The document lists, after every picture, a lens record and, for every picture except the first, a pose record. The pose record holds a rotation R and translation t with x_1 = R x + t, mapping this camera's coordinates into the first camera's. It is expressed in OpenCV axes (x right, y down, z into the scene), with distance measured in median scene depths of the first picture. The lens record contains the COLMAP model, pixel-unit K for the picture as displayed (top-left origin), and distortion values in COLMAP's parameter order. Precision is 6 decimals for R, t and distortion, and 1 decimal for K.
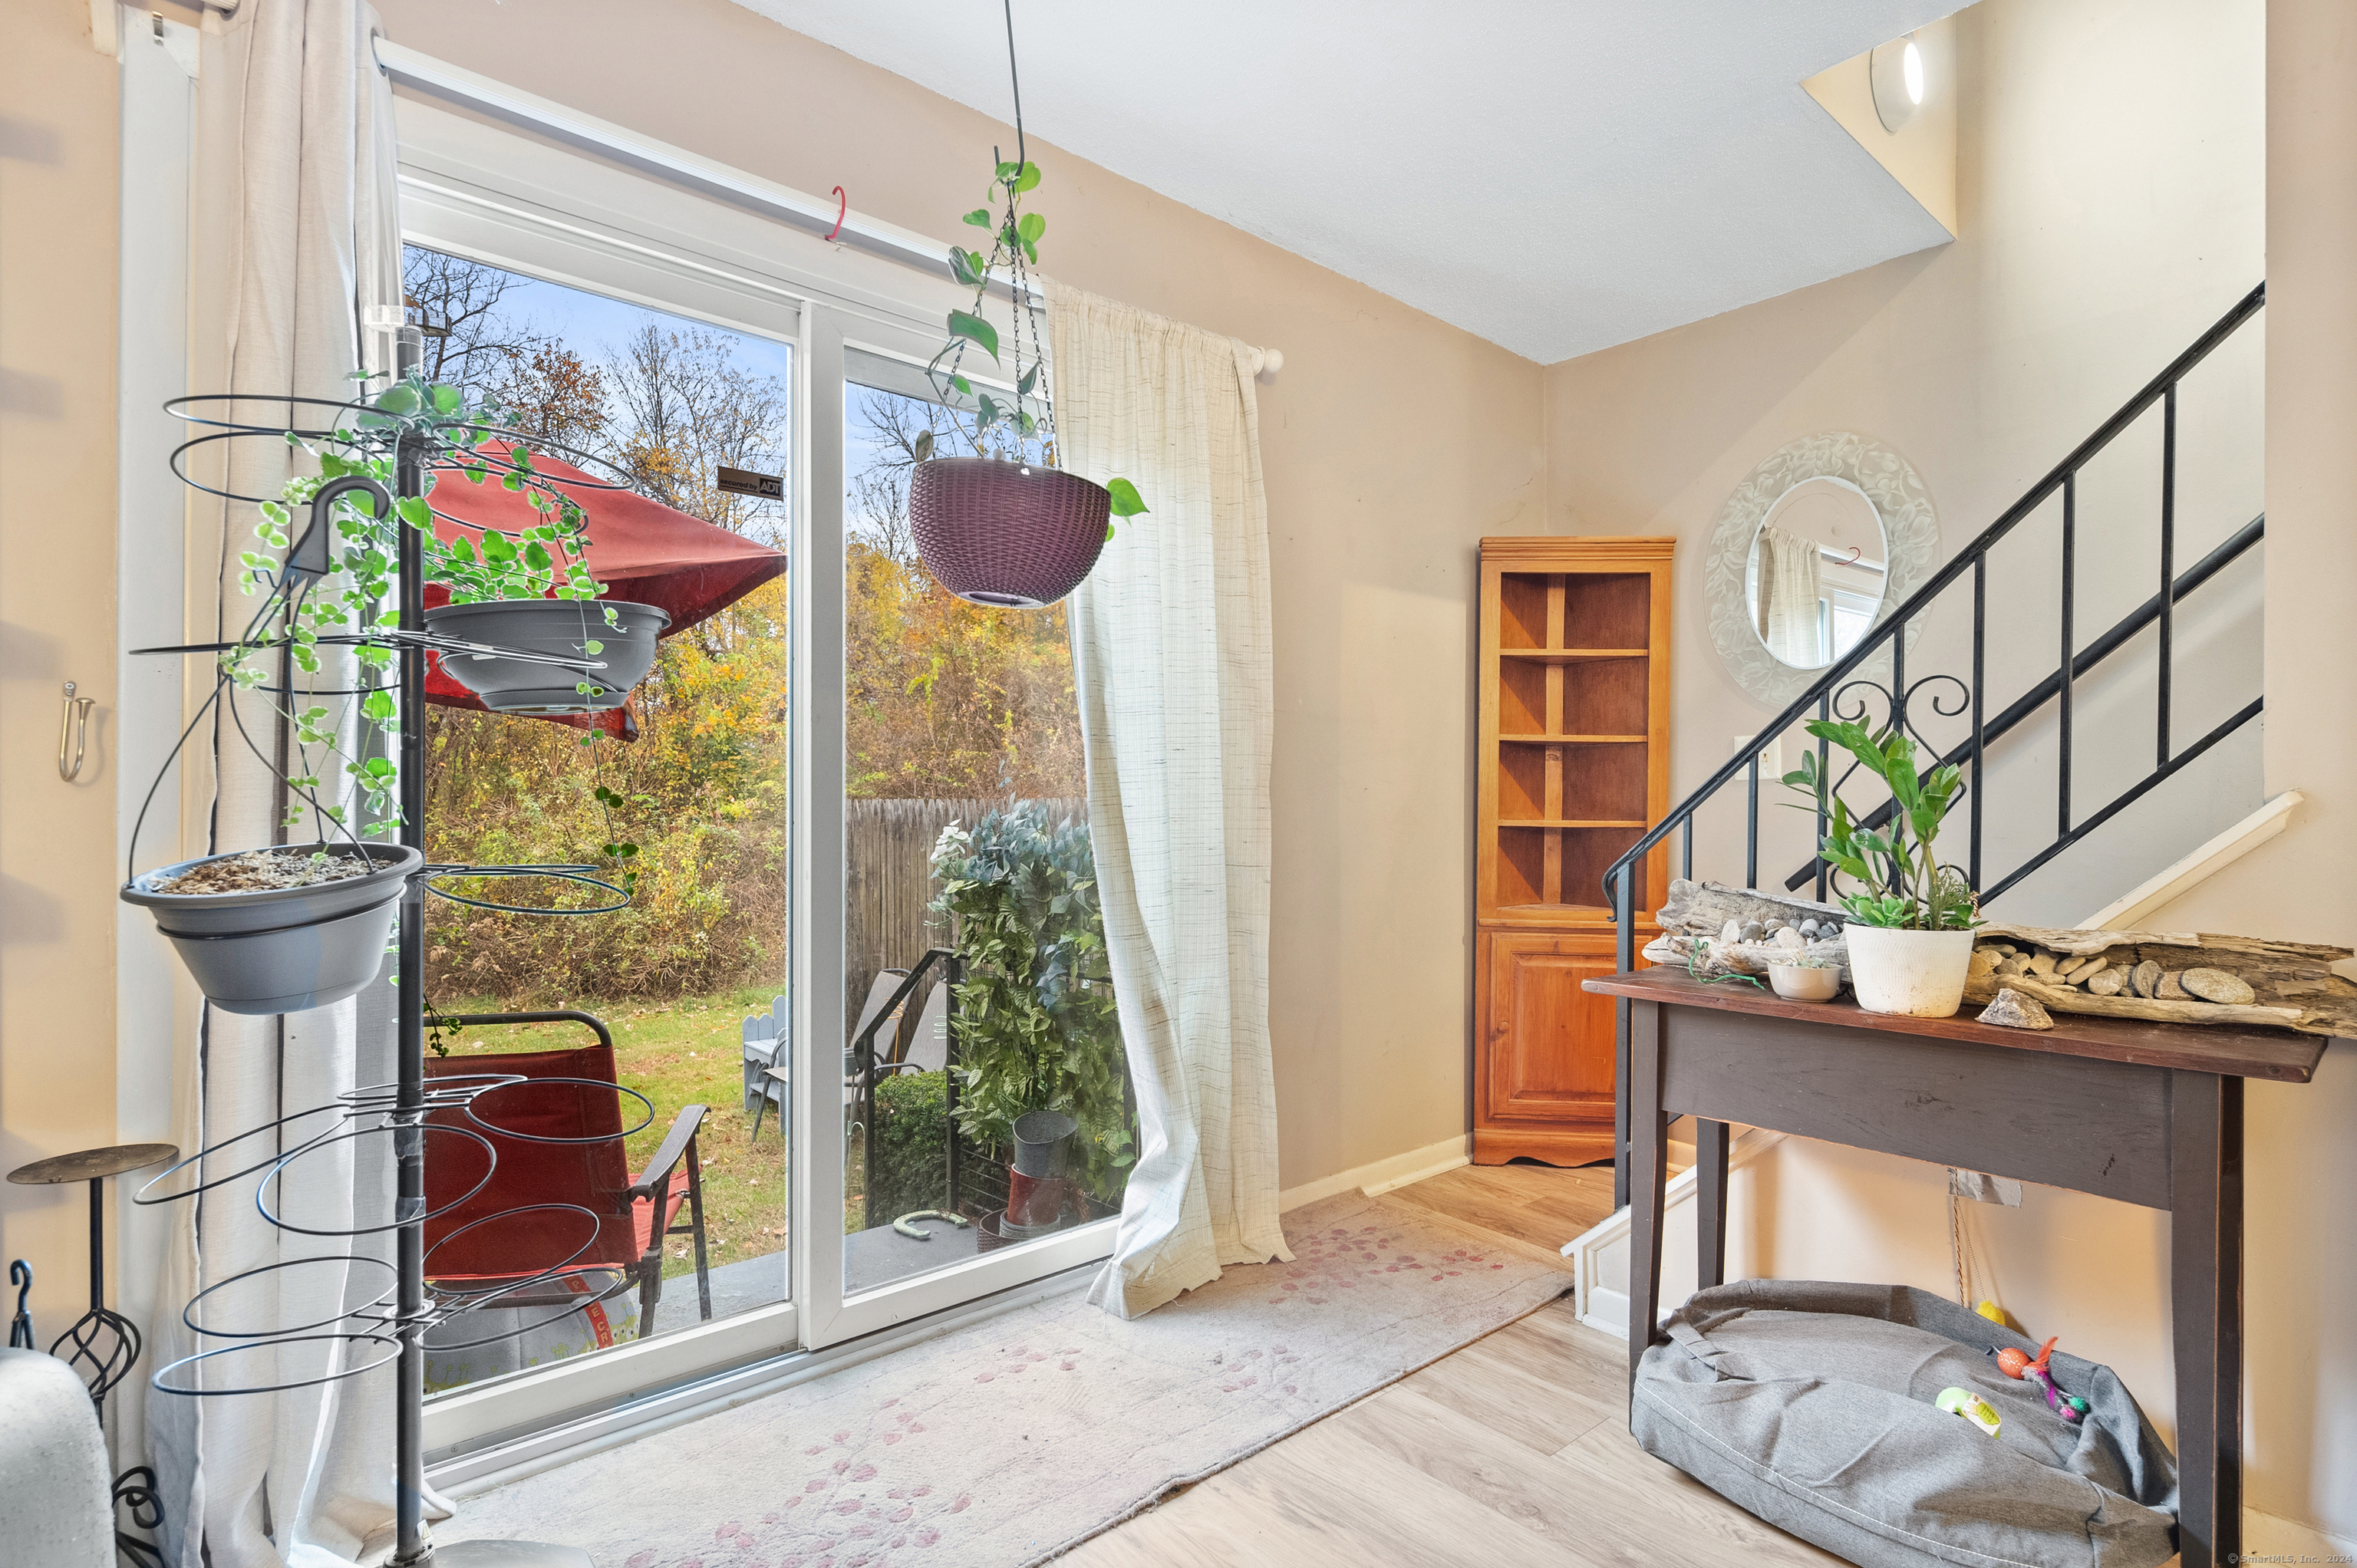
lens RADIAL K [[1161.9, 0, 1189.9], [0, 1161.9, 799.1], [0, 0, 1]] dist [0.004265, -0.001272]
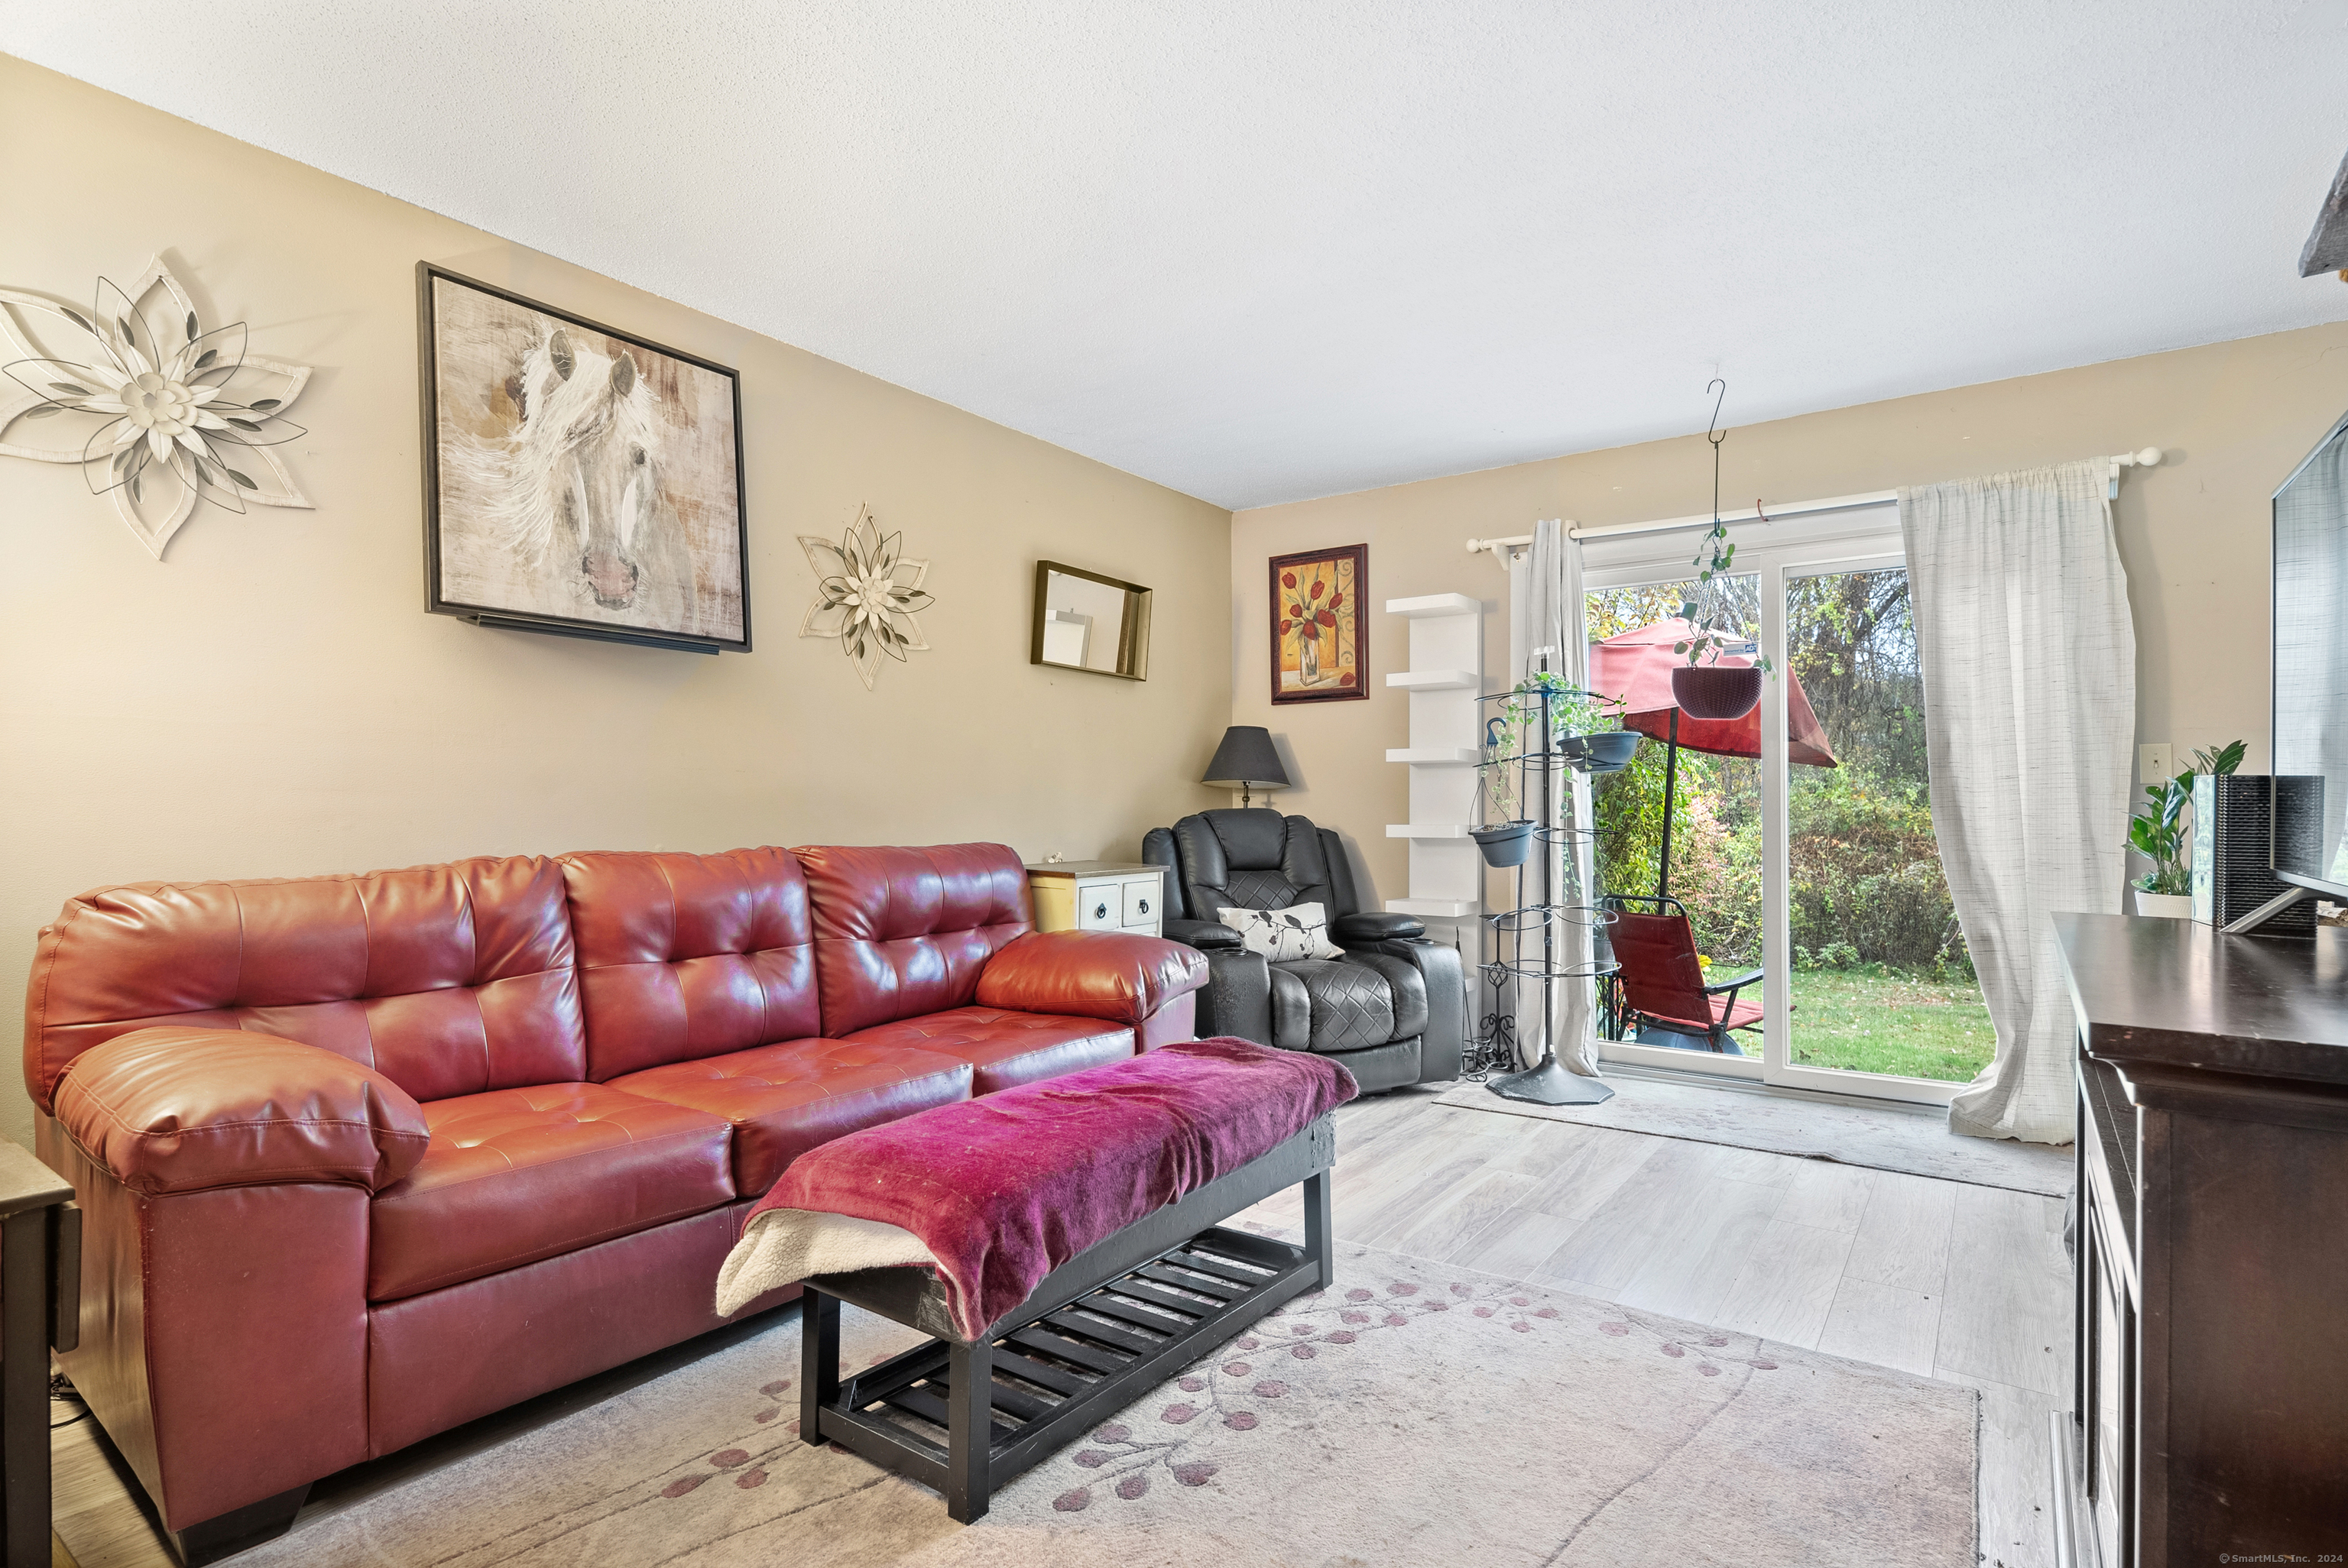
lens RADIAL K [[1157.4, 0, 1185.3], [0, 1157.4, 799.1], [0, 0, 1]] dist [0.004265, -0.001272]
pose [[0.222972, -0.015256, -0.974706, 1.625864], [0.005655, 0.999881, -0.014357, 0.015230], [0.974809, -0.002310, 0.223031, -0.466989]]
